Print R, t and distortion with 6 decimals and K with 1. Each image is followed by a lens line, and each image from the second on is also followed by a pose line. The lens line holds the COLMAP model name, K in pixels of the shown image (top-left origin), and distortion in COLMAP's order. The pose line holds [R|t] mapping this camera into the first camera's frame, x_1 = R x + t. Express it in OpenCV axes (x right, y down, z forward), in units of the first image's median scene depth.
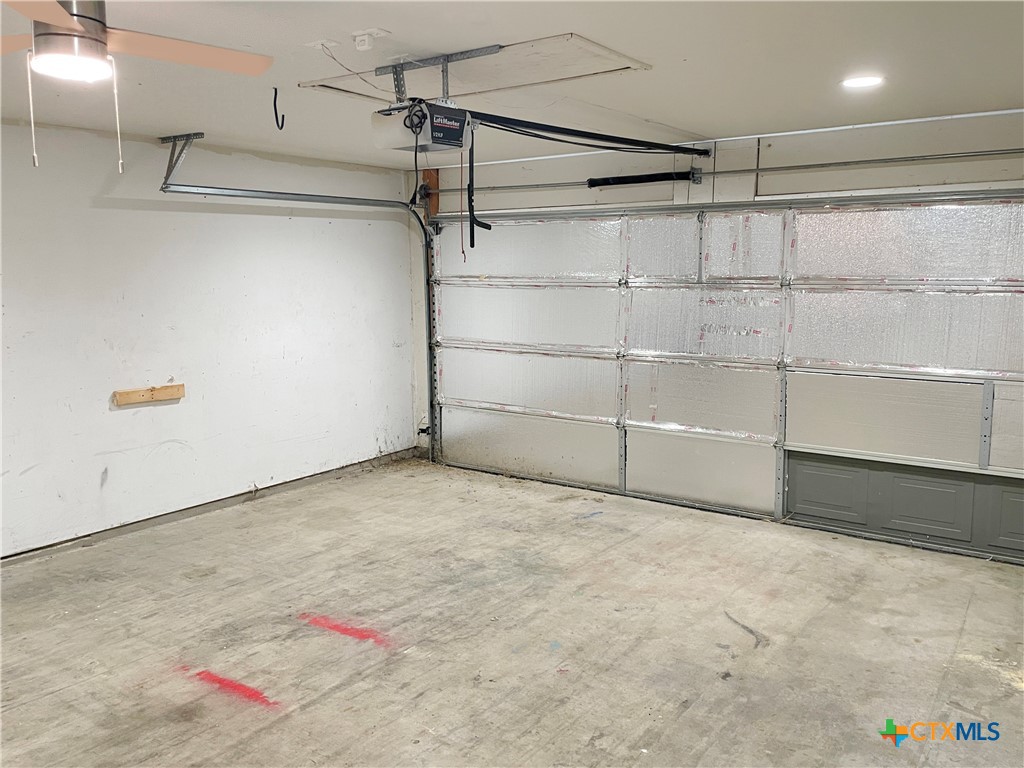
lens RADIAL K [[855.6, 0, 515.7], [0, 855.6, 385.7], [0, 0, 1]] dist [0.039254, -0.013344]
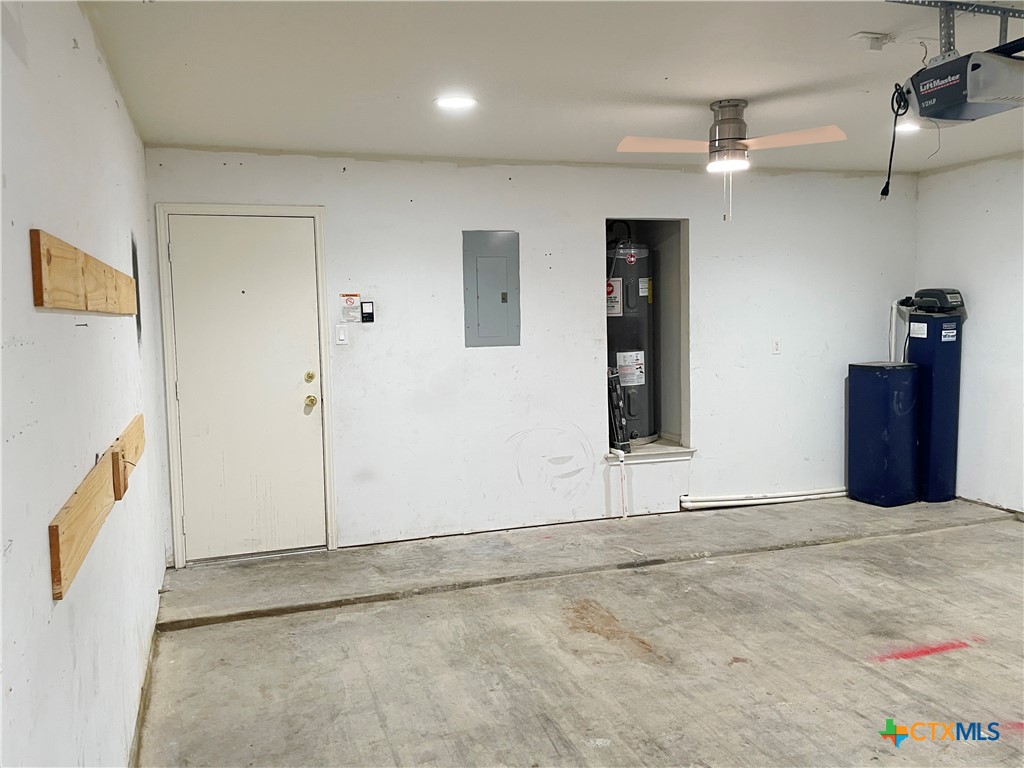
lens RADIAL K [[855.6, 0, 513.4], [0, 855.6, 380.9], [0, 0, 1]] dist [0.039254, -0.013344]
pose [[-0.578036, 0.094569, -0.810513, 0.851994], [-0.092611, 0.979242, 0.180303, -0.135611], [0.810739, 0.179284, -0.557279, 1.168352]]
